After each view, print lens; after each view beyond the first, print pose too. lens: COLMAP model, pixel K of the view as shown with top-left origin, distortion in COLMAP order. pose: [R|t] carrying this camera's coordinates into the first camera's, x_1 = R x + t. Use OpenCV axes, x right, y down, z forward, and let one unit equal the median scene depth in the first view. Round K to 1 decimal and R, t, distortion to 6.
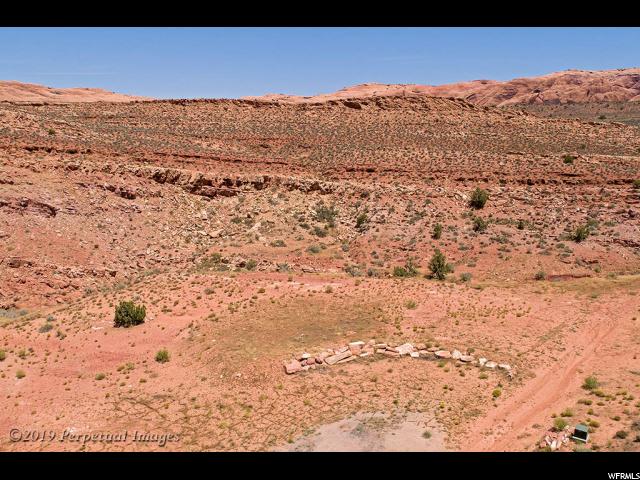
lens RADIAL K [[529.1, 0, 337.6], [0, 529.1, 264.1], [0, 0, 1]] dist [-0.007083, 0.002091]
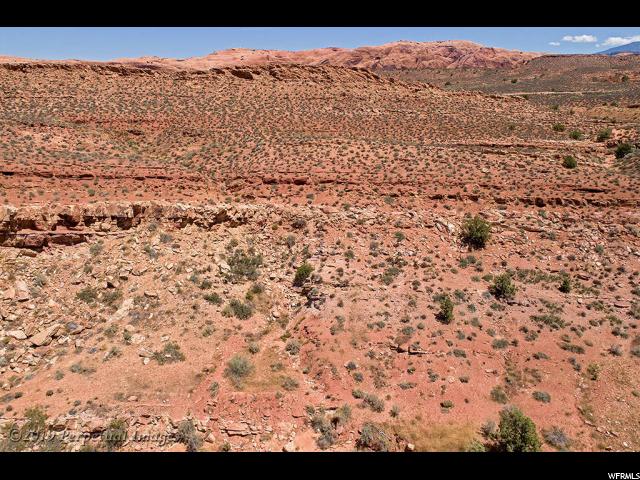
lens RADIAL K [[428.0, 0, 320.0], [0, 428.0, 240.0], [0, 0, 1]] dist [-0.007636, 0.005829]
pose [[0.971362, -0.075898, 0.225155, -0.047394], [0.055044, 0.993712, 0.097500, -0.171693], [-0.231139, -0.082315, 0.969432, 0.502849]]
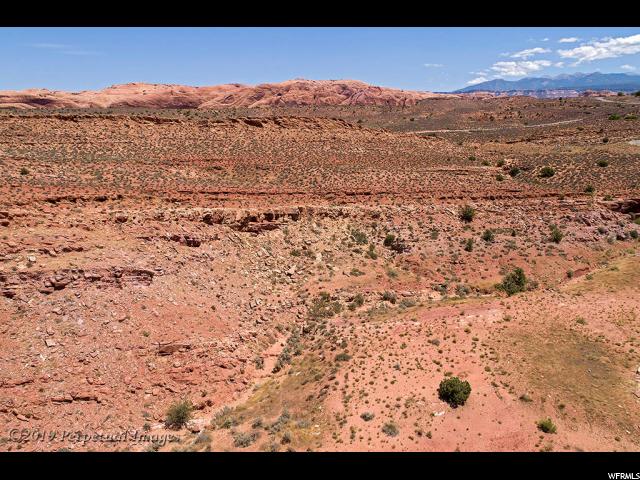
lens RADIAL K [[428.0, 0, 320.0], [0, 428.0, 240.0], [0, 0, 1]] dist [-0.007636, 0.005829]
pose [[0.886315, -0.119657, 0.447357, -0.529320], [0.109221, 0.992801, 0.049158, -0.146048], [-0.450019, 0.005291, 0.893003, 0.204014]]
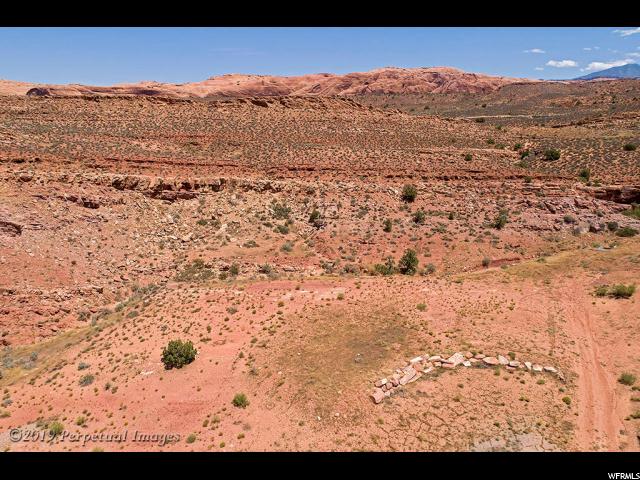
lens RADIAL K [[428.0, 0, 320.0], [0, 428.0, 240.0], [0, 0, 1]] dist [-0.007636, 0.005829]
pose [[0.966571, -0.070511, 0.246512, -0.175969], [0.059820, 0.996926, 0.050601, -0.076592], [-0.249322, -0.034163, 0.967818, 0.093772]]
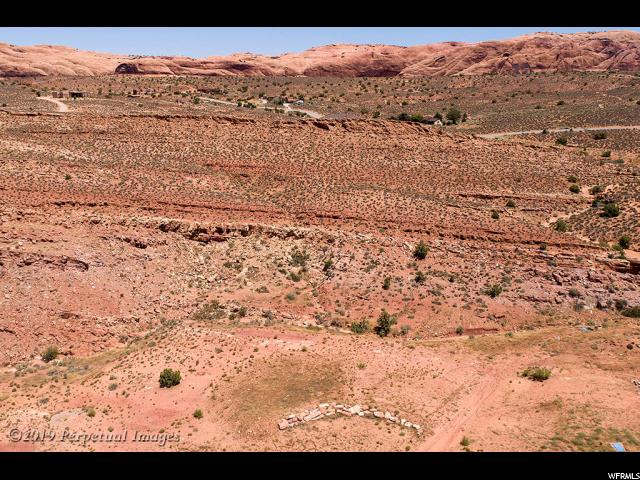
lens RADIAL K [[541.0, 0, 309.8], [0, 541.0, 240.0], [0, 0, 1]] dist [-0.009333, 0.002900]
pose [[0.999930, 0.005283, 0.010604, -0.011893], [-0.005698, 0.999202, 0.039525, -0.191883], [-0.010387, -0.039583, 0.999162, -0.270608]]
